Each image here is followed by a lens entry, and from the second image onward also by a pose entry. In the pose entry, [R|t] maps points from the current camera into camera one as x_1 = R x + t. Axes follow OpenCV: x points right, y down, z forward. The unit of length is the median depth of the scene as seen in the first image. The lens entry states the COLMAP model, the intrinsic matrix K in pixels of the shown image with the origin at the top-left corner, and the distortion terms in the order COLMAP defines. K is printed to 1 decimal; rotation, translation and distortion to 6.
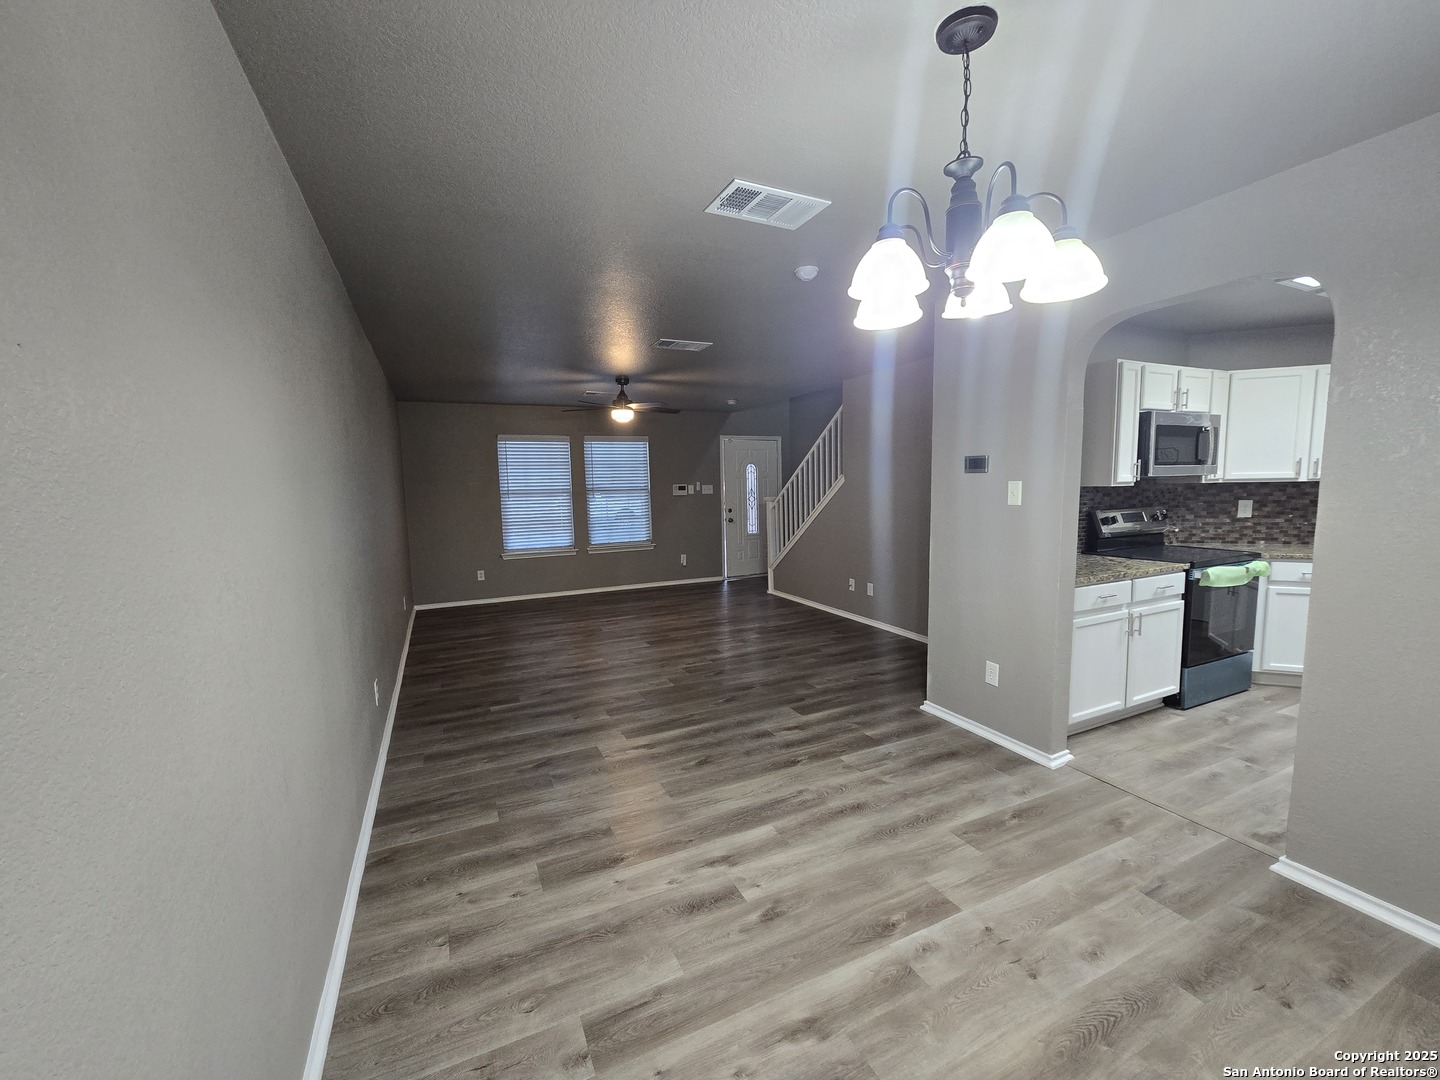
lens RADIAL K [[589.4, 0, 723.5], [0, 589.4, 544.2], [0, 0, 1]] dist [-0.011421, 0.004893]
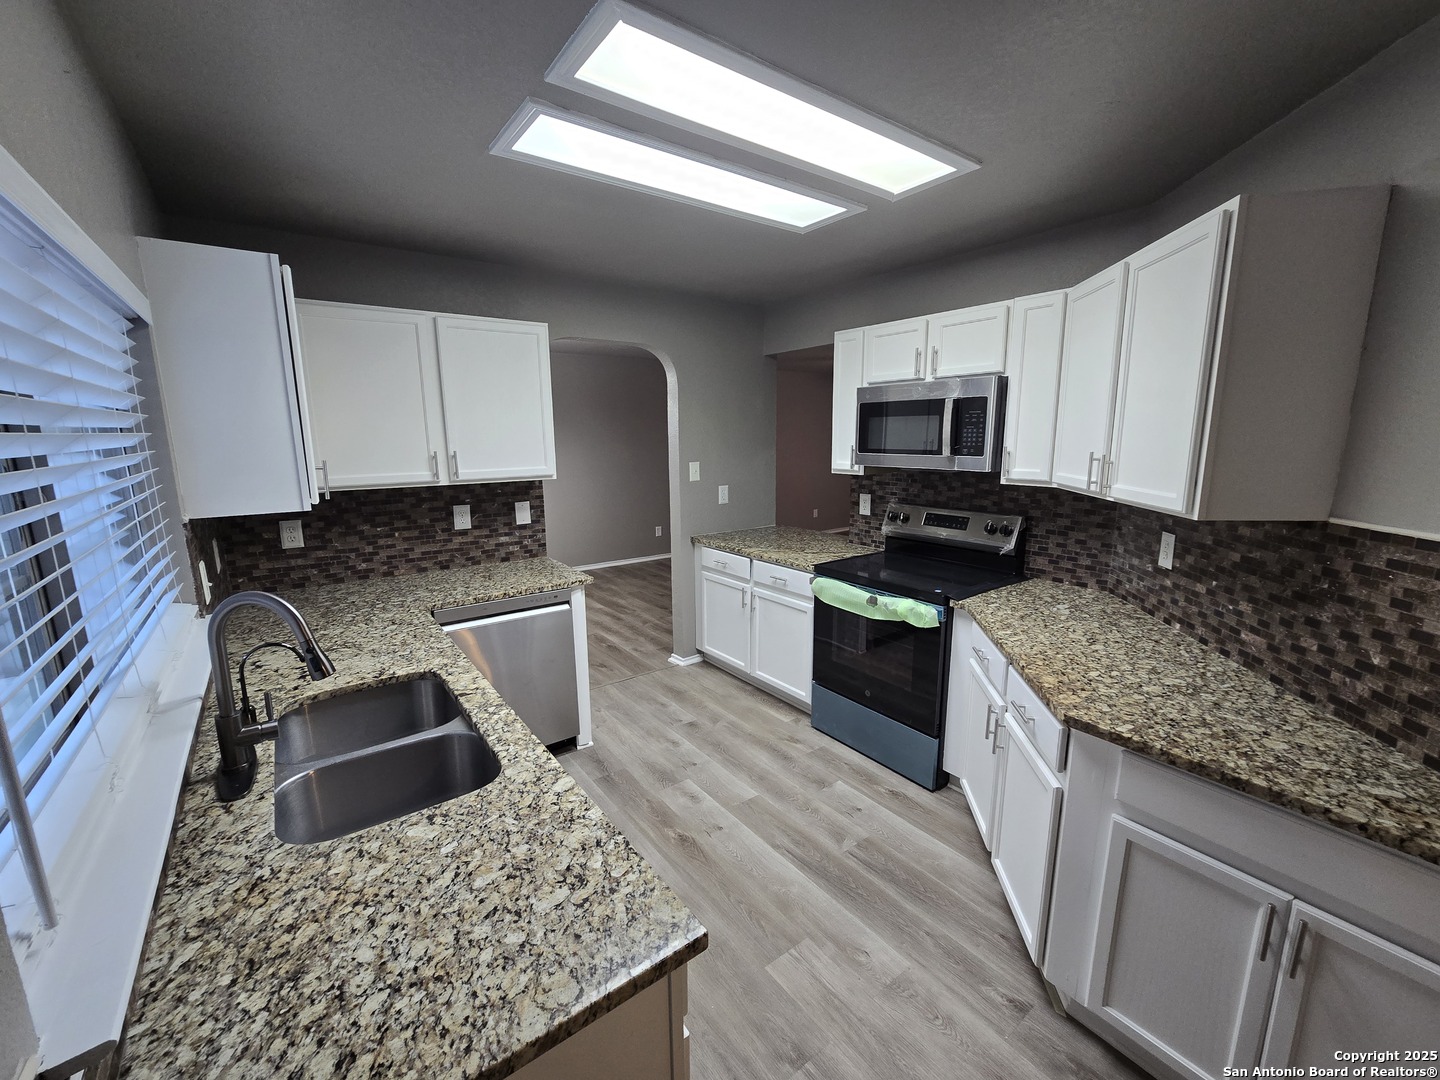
lens RADIAL K [[589.4, 0, 719.7], [0, 589.4, 546.2], [0, 0, 1]] dist [-0.011421, 0.004893]
pose [[0.197359, 0.204687, -0.958725, 1.818364], [-0.095164, 0.977341, 0.189071, -0.171212], [0.975701, 0.053921, 0.212366, 0.754192]]
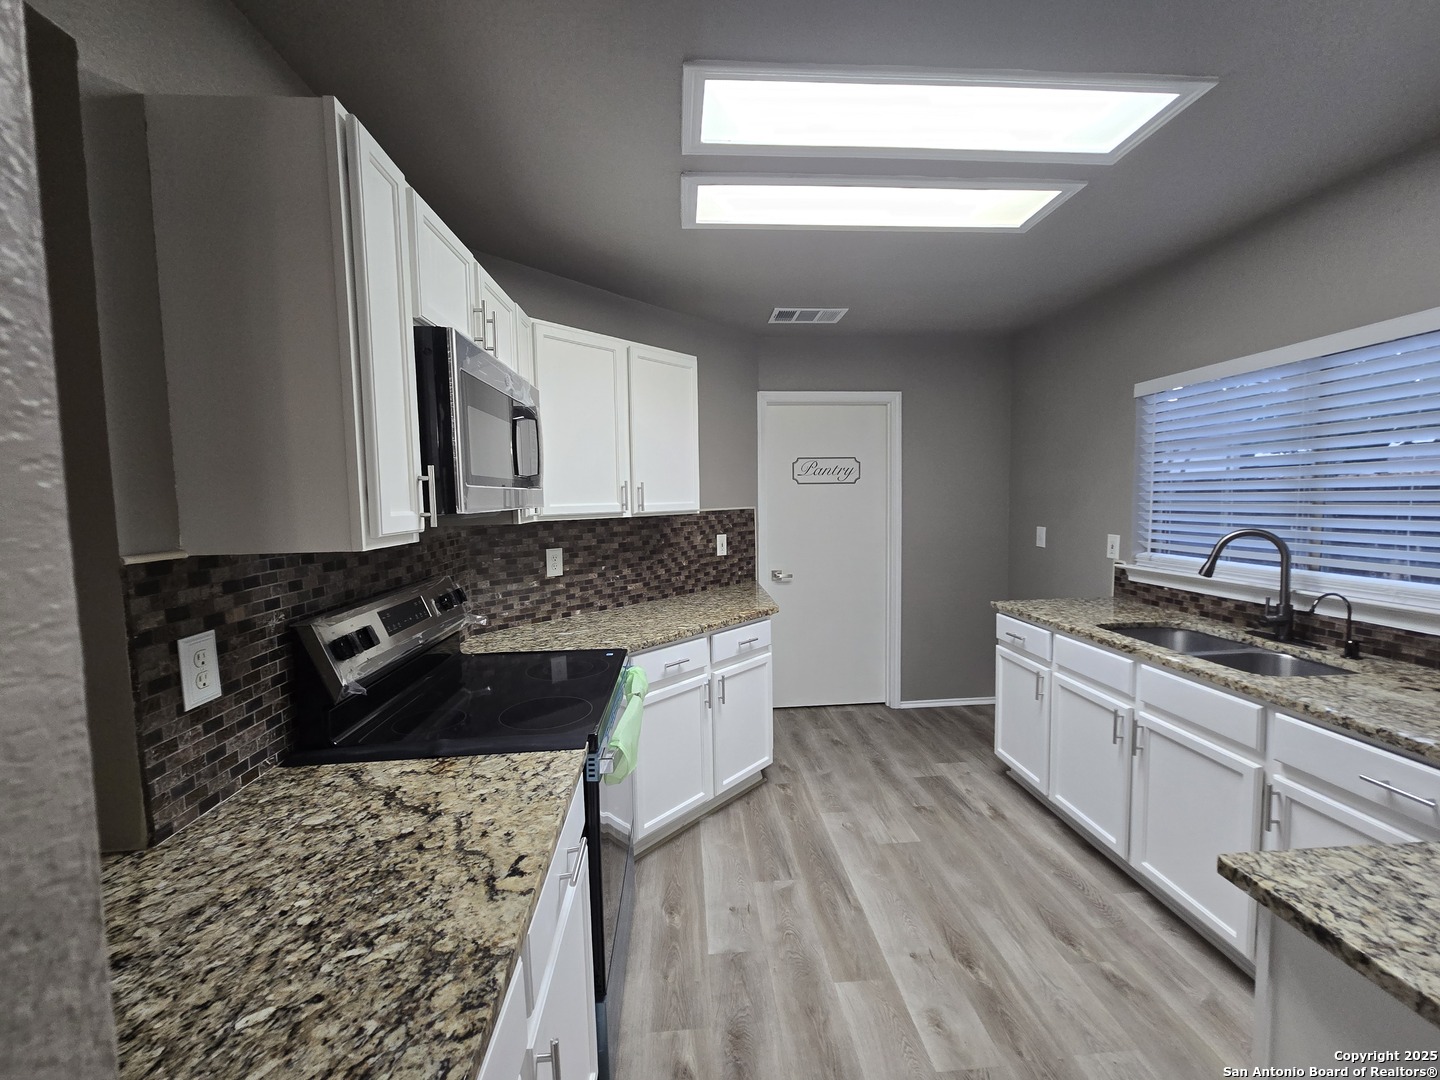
lens RADIAL K [[589.4, 0, 722.6], [0, 589.4, 543.3], [0, 0, 1]] dist [-0.011421, 0.004893]
pose [[0.360215, -0.061086, 0.930867, 0.540790], [0.109030, 0.993772, 0.023023, -0.106839], [-0.926476, 0.093199, 0.364632, 0.865481]]
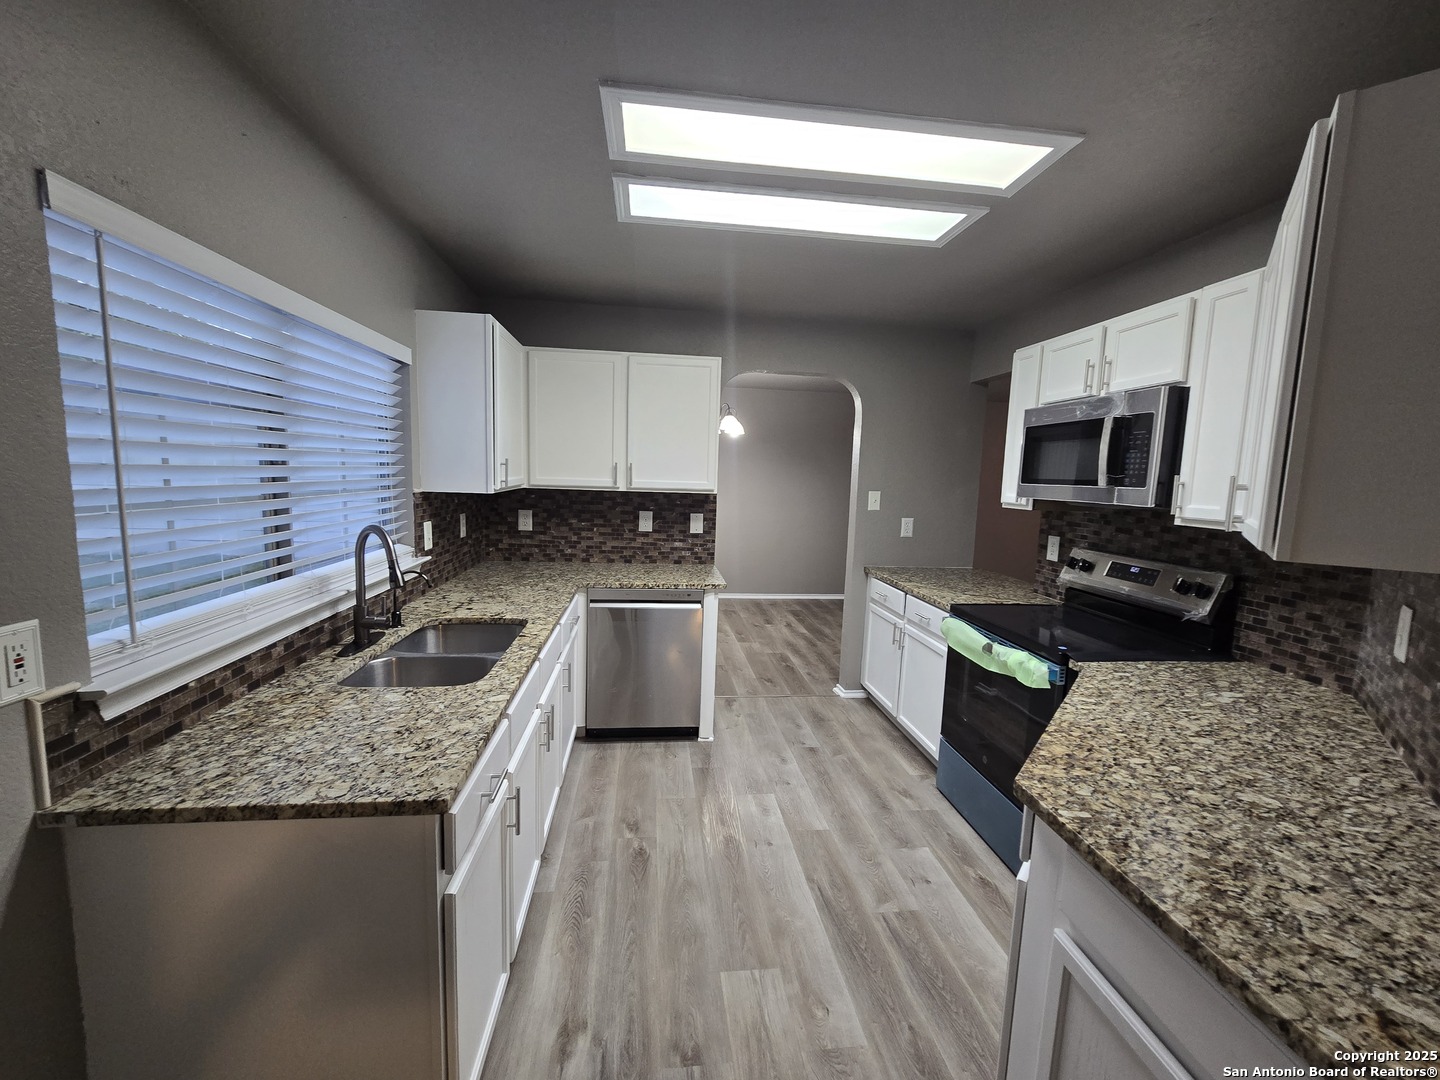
lens RADIAL K [[589.4, 0, 720.6], [0, 589.4, 545.4], [0, 0, 1]] dist [-0.011421, 0.004893]
pose [[-0.317754, 0.125115, -0.939882, 1.842319], [-0.123778, 0.977300, 0.171943, -0.164691], [0.940059, 0.170972, -0.295055, 1.042834]]
